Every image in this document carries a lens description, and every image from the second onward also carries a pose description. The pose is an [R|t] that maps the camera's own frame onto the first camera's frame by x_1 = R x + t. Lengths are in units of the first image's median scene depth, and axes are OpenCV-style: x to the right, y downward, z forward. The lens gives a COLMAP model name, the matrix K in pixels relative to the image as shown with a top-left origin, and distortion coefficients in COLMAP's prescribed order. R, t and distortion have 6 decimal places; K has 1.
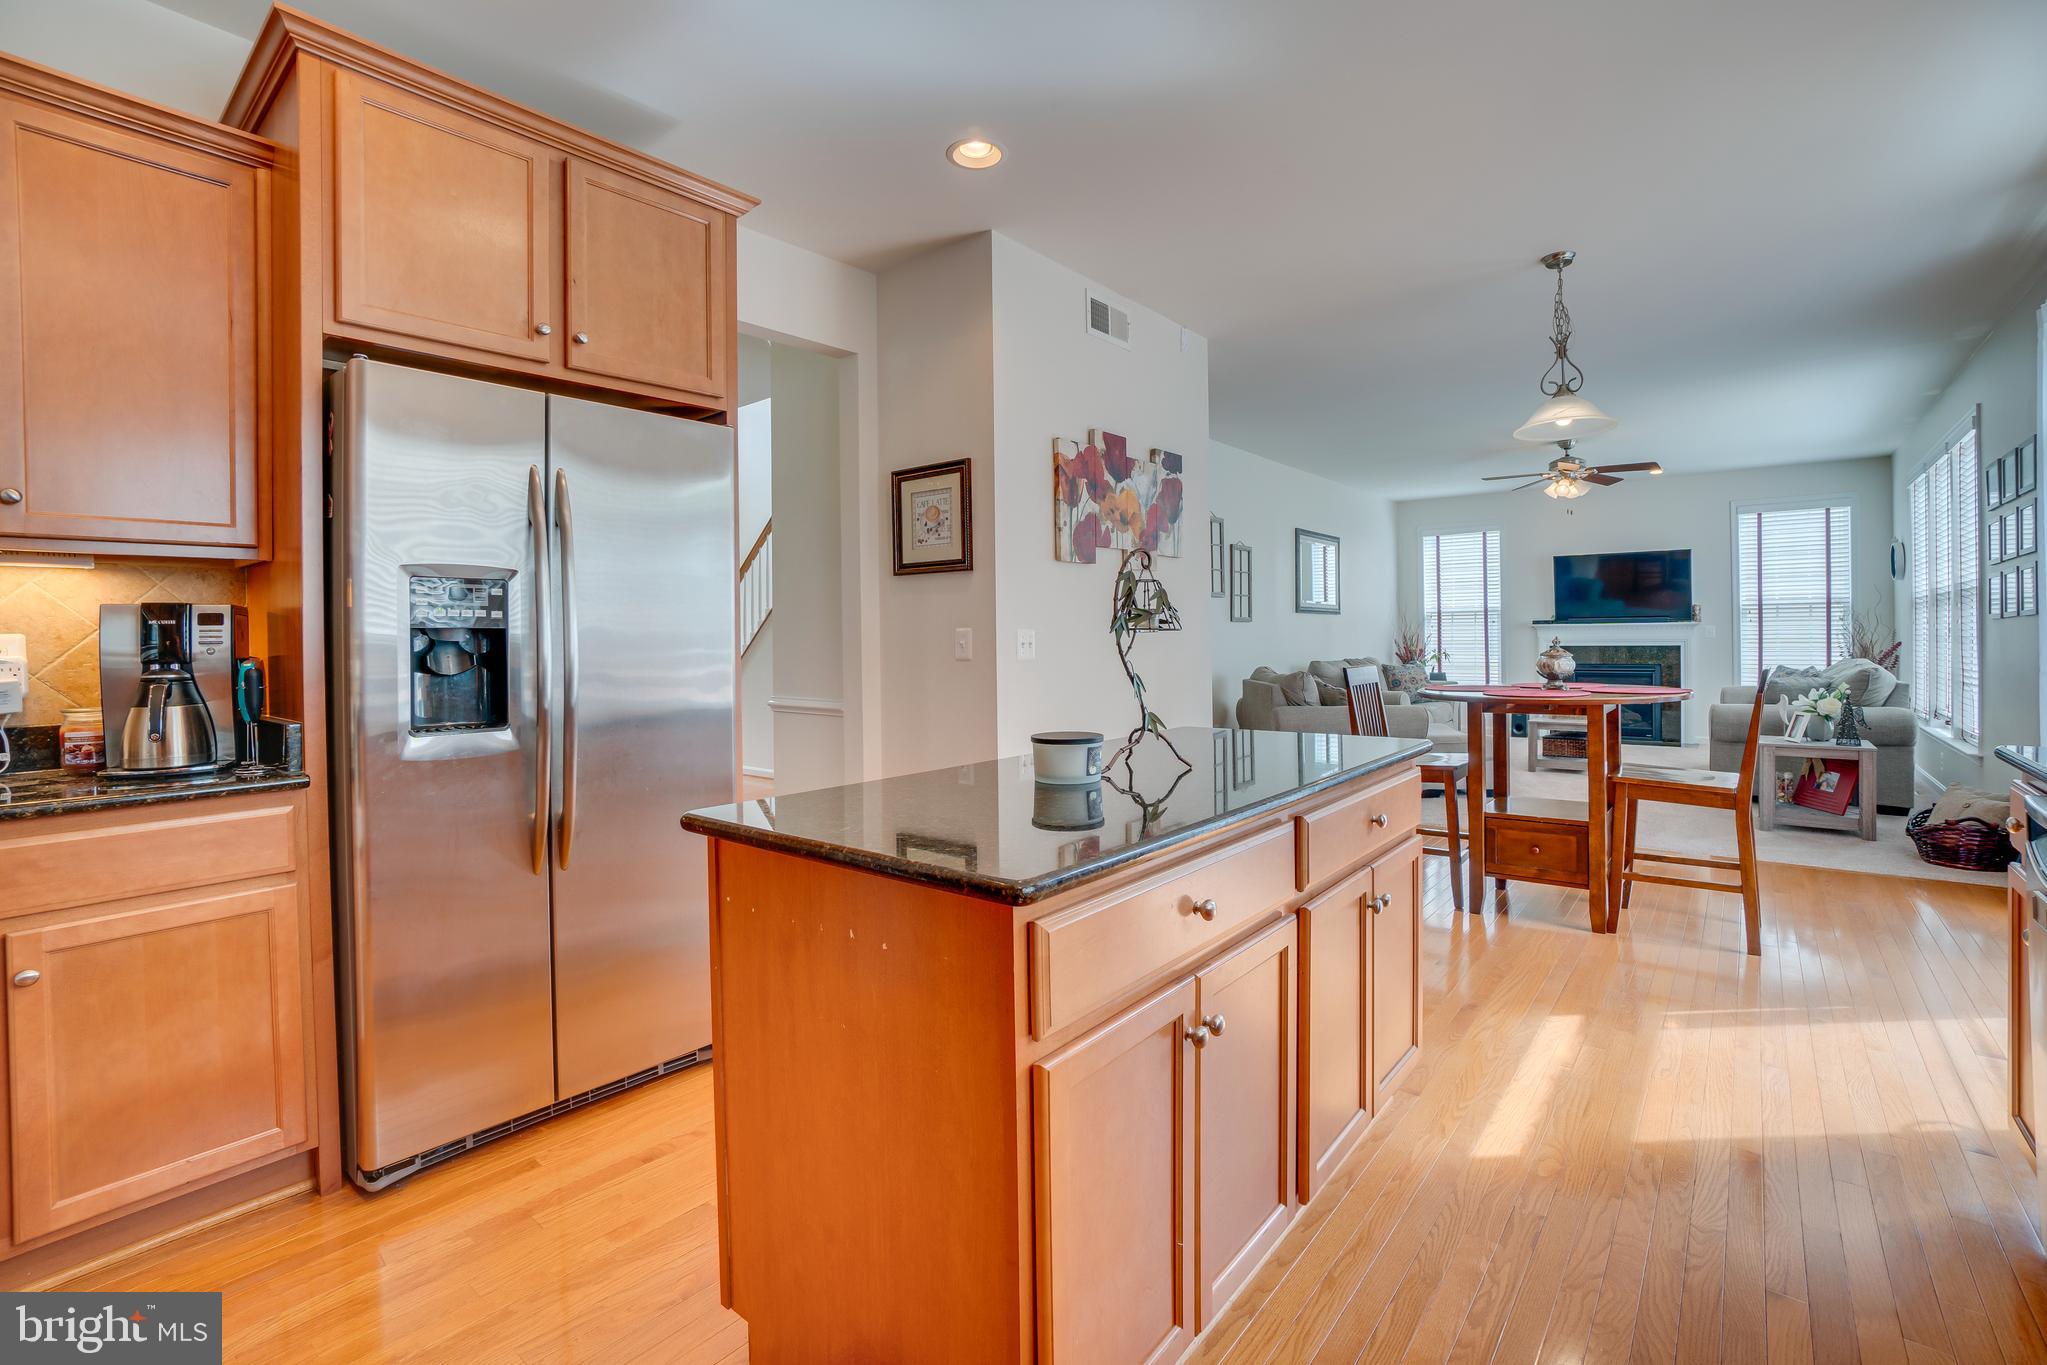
lens RADIAL K [[911.0, 0, 1014.0], [0, 911.0, 645.3], [0, 0, 1]] dist [-0.064141, 0.022090]
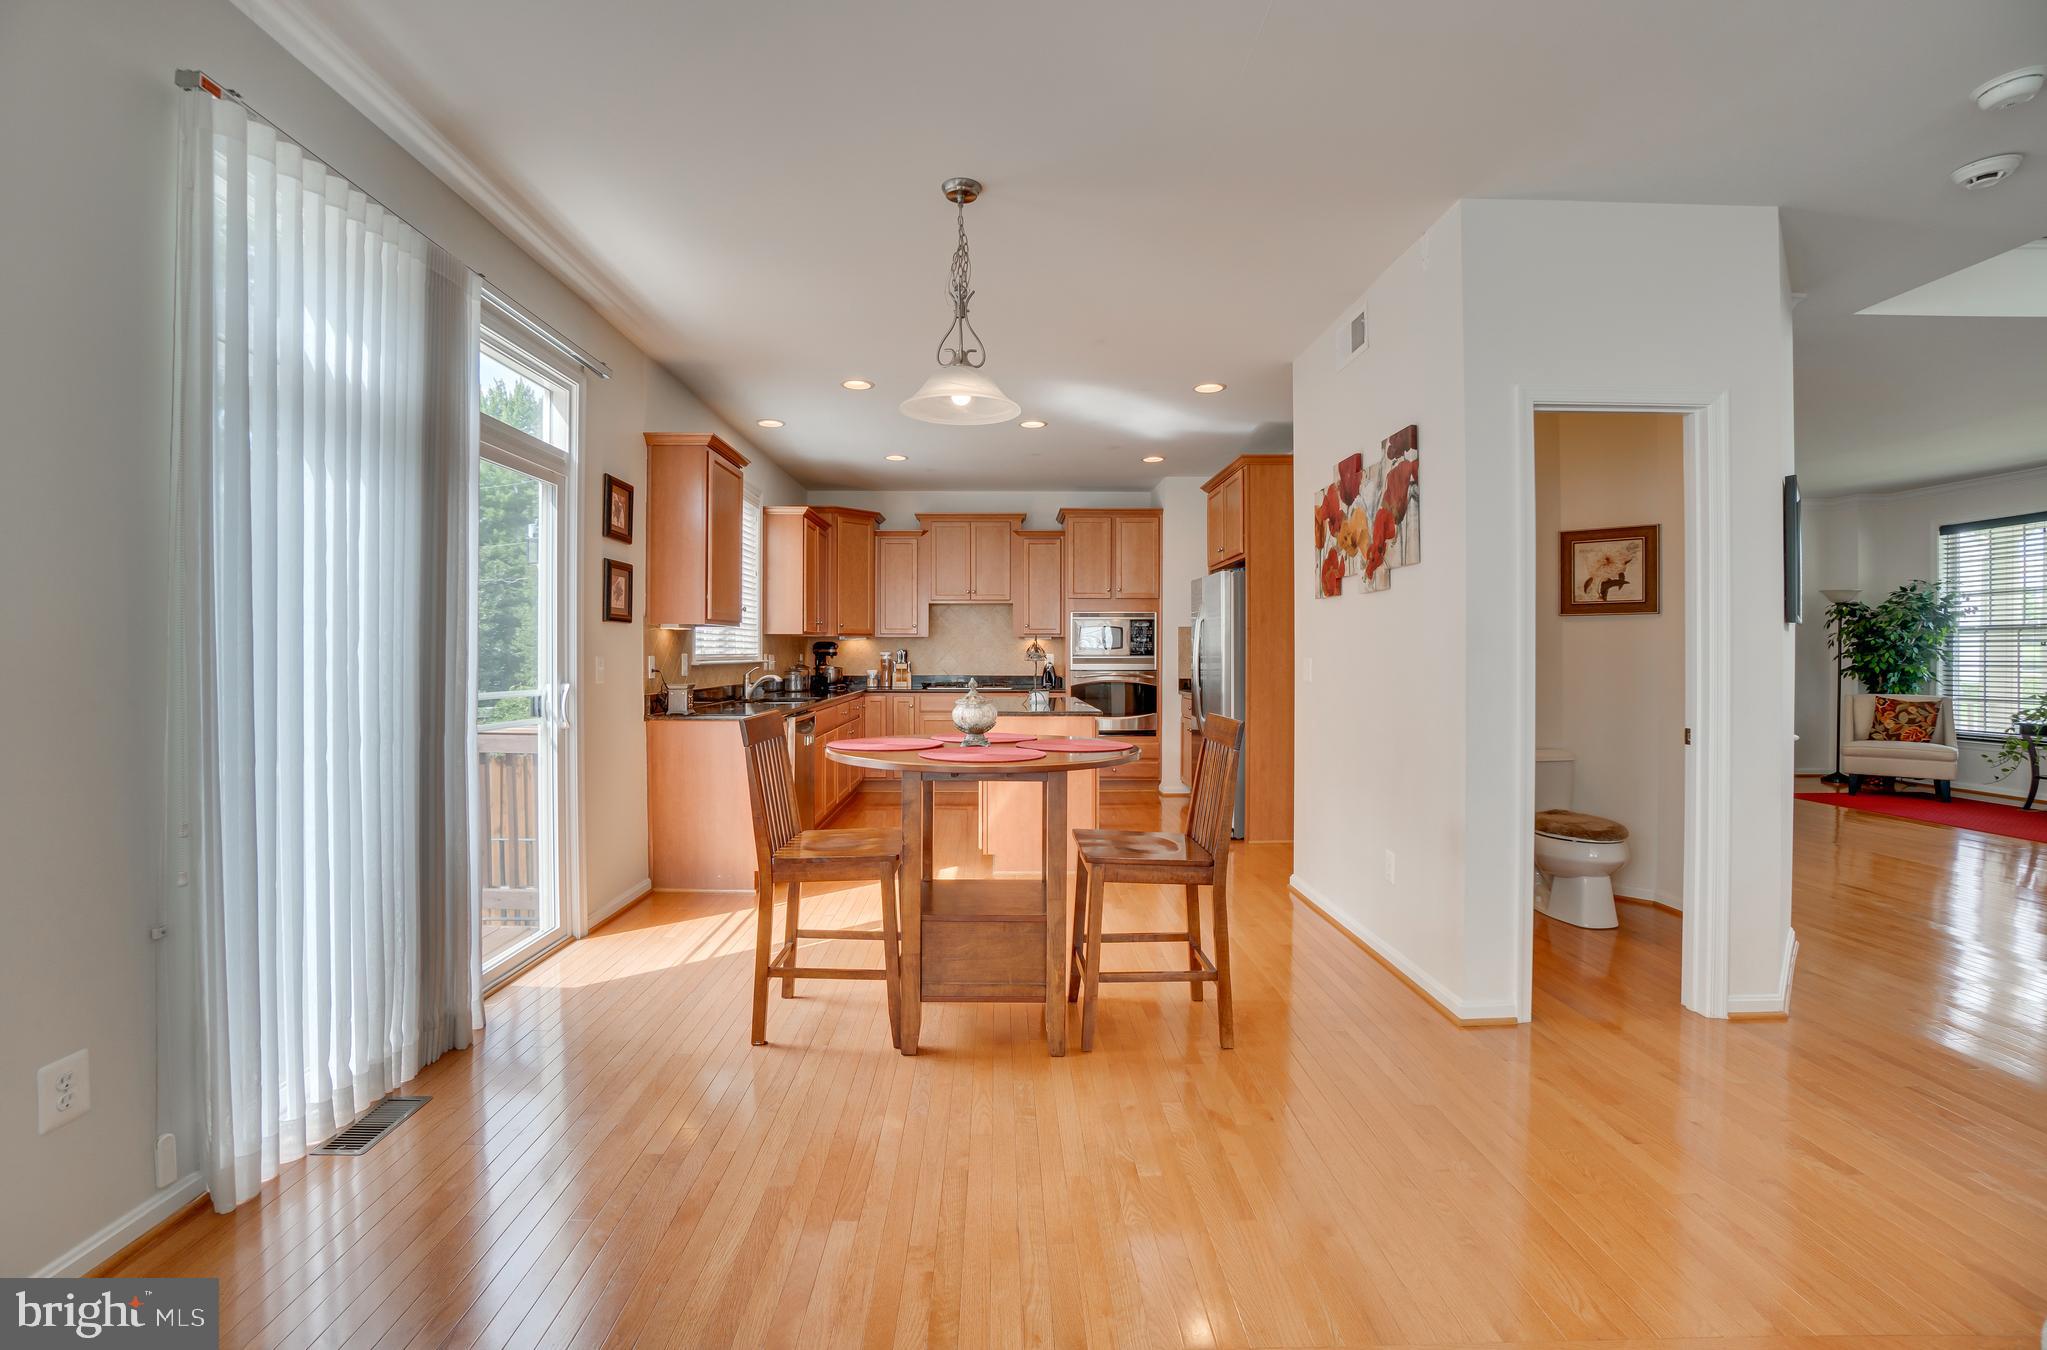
lens RADIAL K [[903.6, 0, 1013.9], [0, 903.6, 657.4], [0, 0, 1]] dist [-0.062176, 0.021870]
pose [[-0.754585, 0.018351, -0.655946, 0.544449], [0.005609, 0.999753, 0.021517, -0.022068], [0.656179, 0.012558, -0.754501, 0.803477]]
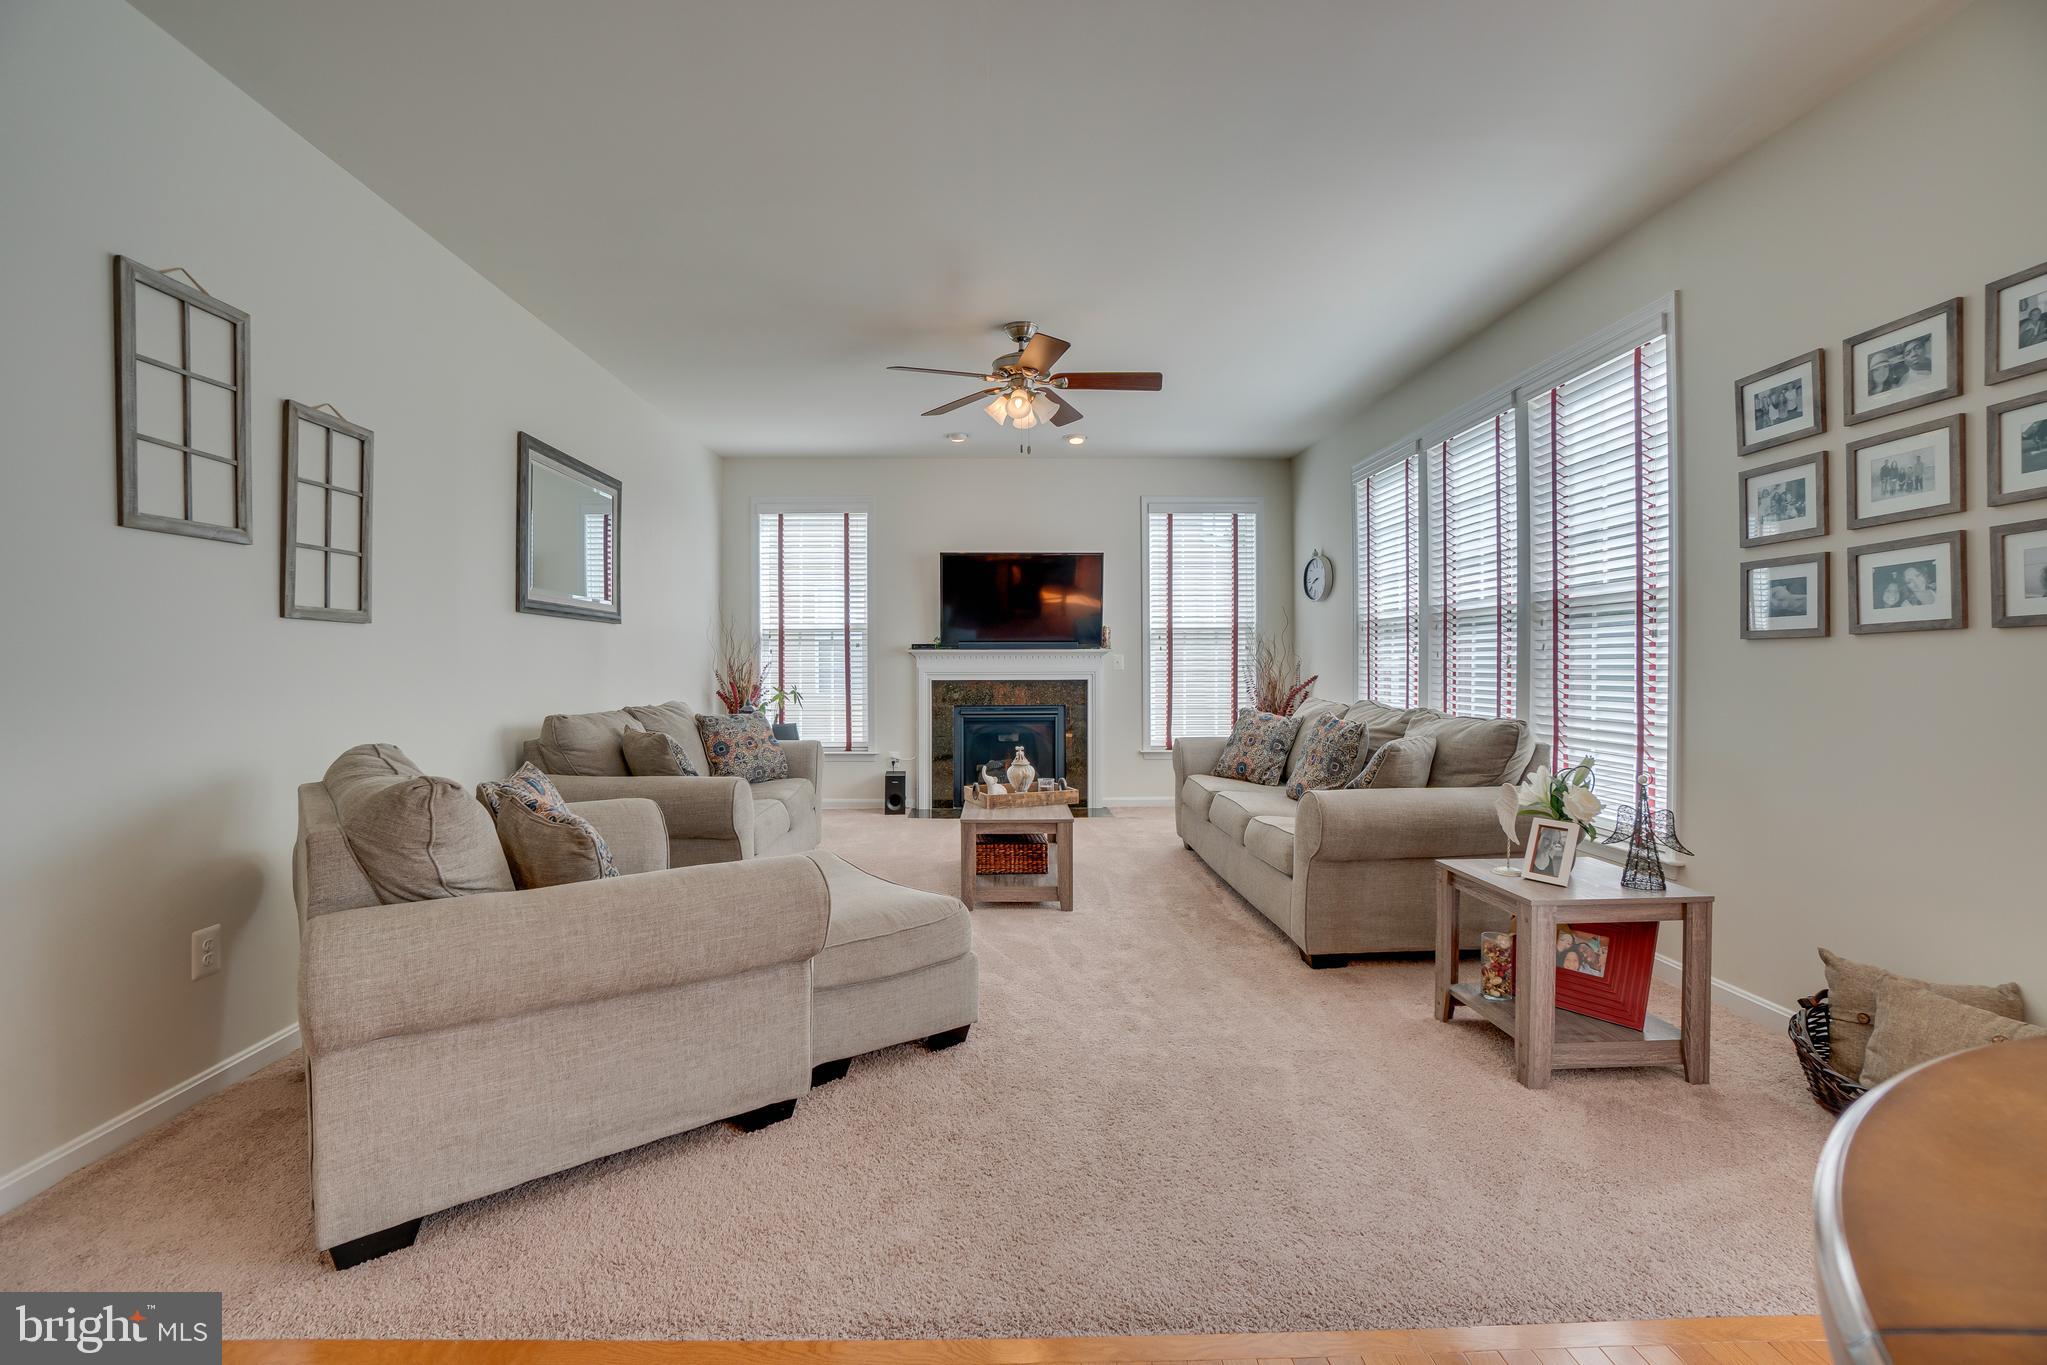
lens RADIAL K [[905.8, 0, 996.2], [0, 905.8, 668.1], [0, 0, 1]] dist [-0.060138, 0.021055]
pose [[0.758932, 0.006609, 0.651136, 0.228468], [-0.000460, 0.999954, -0.009614, -0.003388], [-0.651170, 0.006997, 0.758900, 0.560127]]
